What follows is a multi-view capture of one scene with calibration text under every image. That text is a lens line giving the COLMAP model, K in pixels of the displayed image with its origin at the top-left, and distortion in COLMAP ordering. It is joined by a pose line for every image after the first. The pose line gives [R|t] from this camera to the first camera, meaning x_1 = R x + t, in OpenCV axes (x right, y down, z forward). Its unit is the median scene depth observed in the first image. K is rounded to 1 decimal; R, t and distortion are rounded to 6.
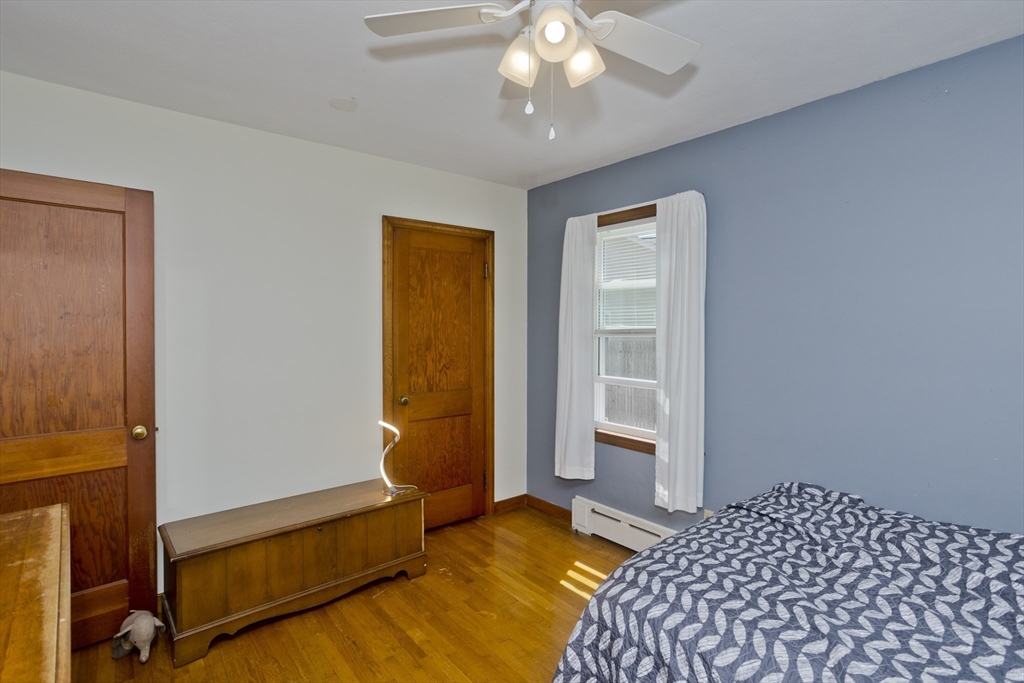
lens RADIAL K [[508.9, 0, 525.7], [0, 508.9, 342.1], [0, 0, 1]] dist [-0.053986, 0.041041]
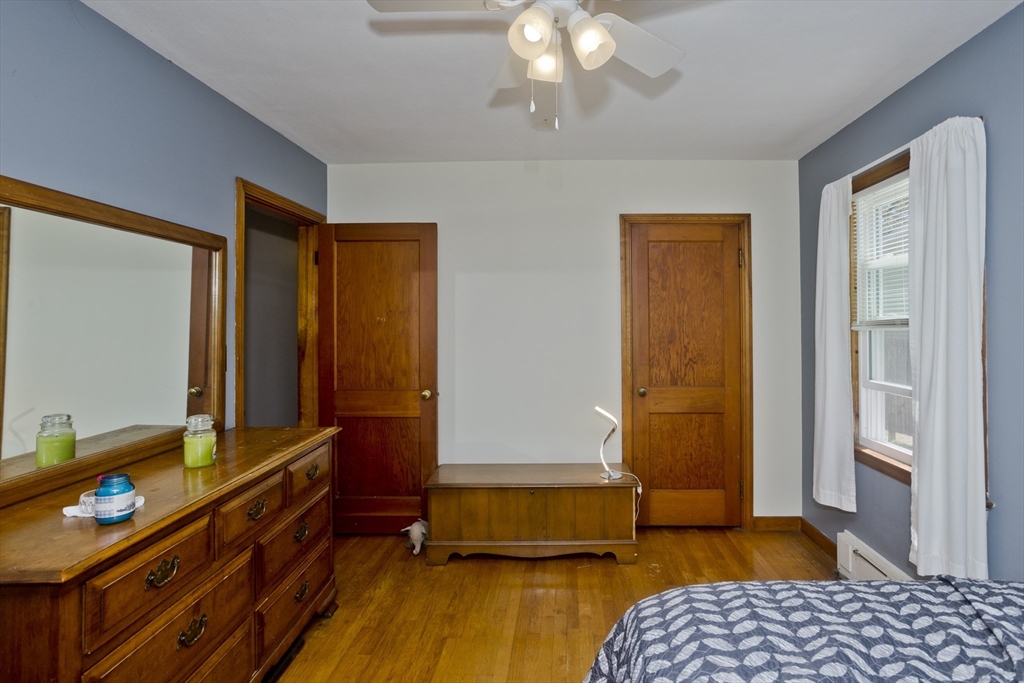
lens RADIAL K [[504.4, 0, 510.8], [0, 504.4, 327.8], [0, 0, 1]] dist [-0.052041, 0.032765]
pose [[0.748370, 0.003156, -0.663273, 0.250407], [-0.017618, 0.999730, -0.015122, 0.007157], [0.663047, 0.023002, 0.748224, 0.069136]]
